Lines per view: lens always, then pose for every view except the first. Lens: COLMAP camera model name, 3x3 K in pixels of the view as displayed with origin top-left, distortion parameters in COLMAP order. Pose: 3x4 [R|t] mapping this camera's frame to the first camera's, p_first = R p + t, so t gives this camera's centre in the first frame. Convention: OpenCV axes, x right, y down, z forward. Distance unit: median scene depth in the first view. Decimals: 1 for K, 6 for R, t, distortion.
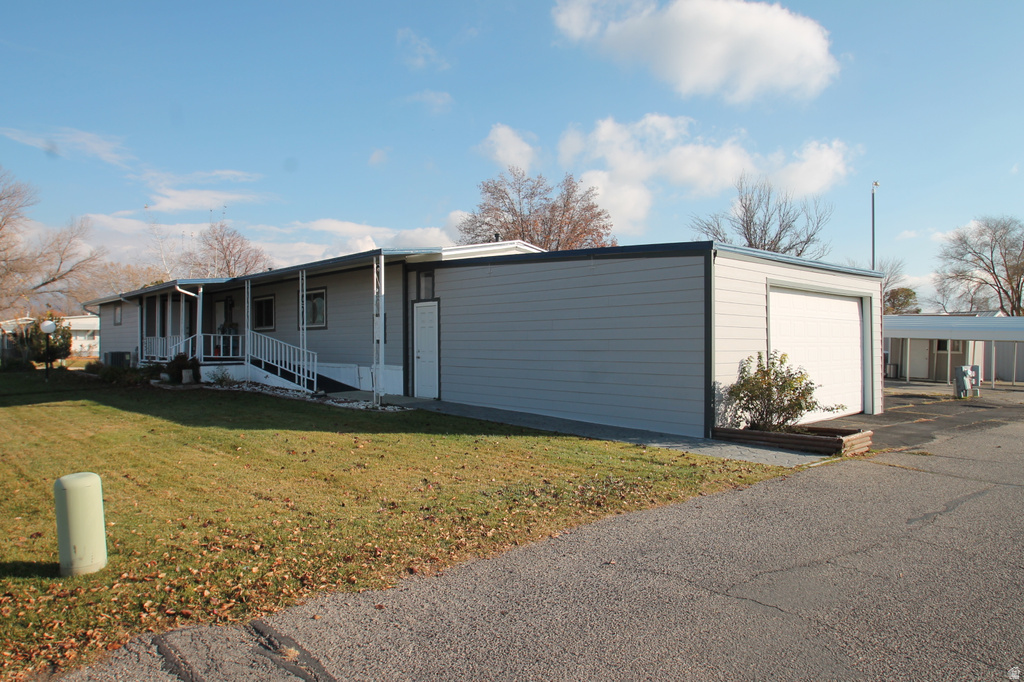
lens RADIAL K [[647.3, 0, 512.0], [0, 647.3, 341.0], [0, 0, 1]] dist [-0.007864, -0.002110]
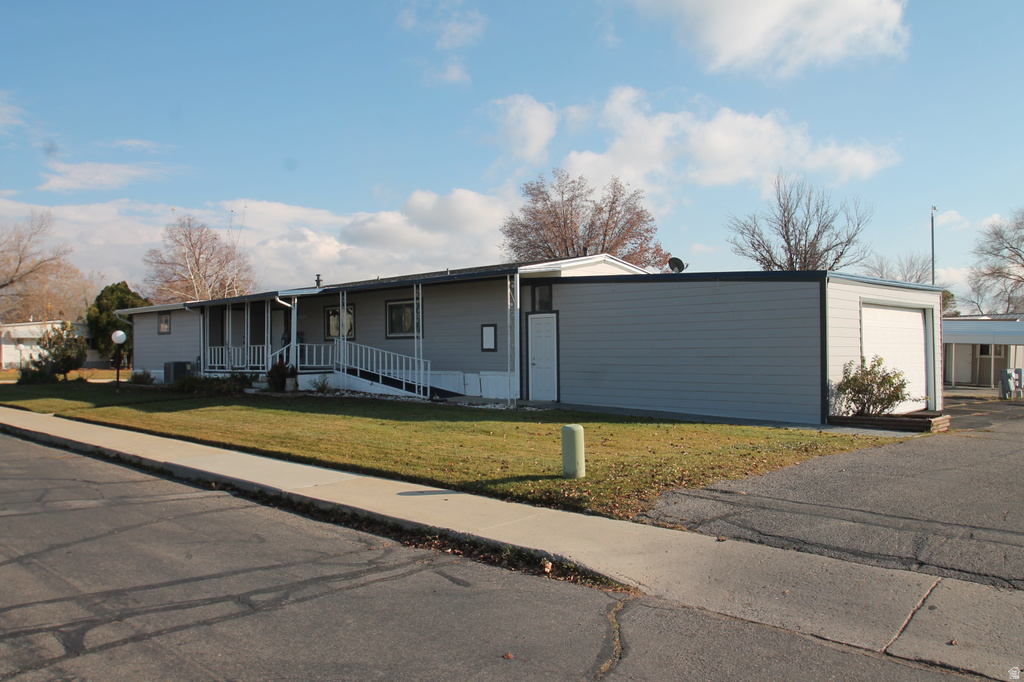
lens RADIAL K [[786.5, 0, 512.0], [0, 786.5, 341.0], [0, 0, 1]] dist [-0.025915, 0.005685]
pose [[0.998554, -0.005393, 0.053480, -0.206594], [0.005820, 0.999952, -0.007840, -0.002983], [-0.053435, 0.008140, 0.998538, -0.269085]]
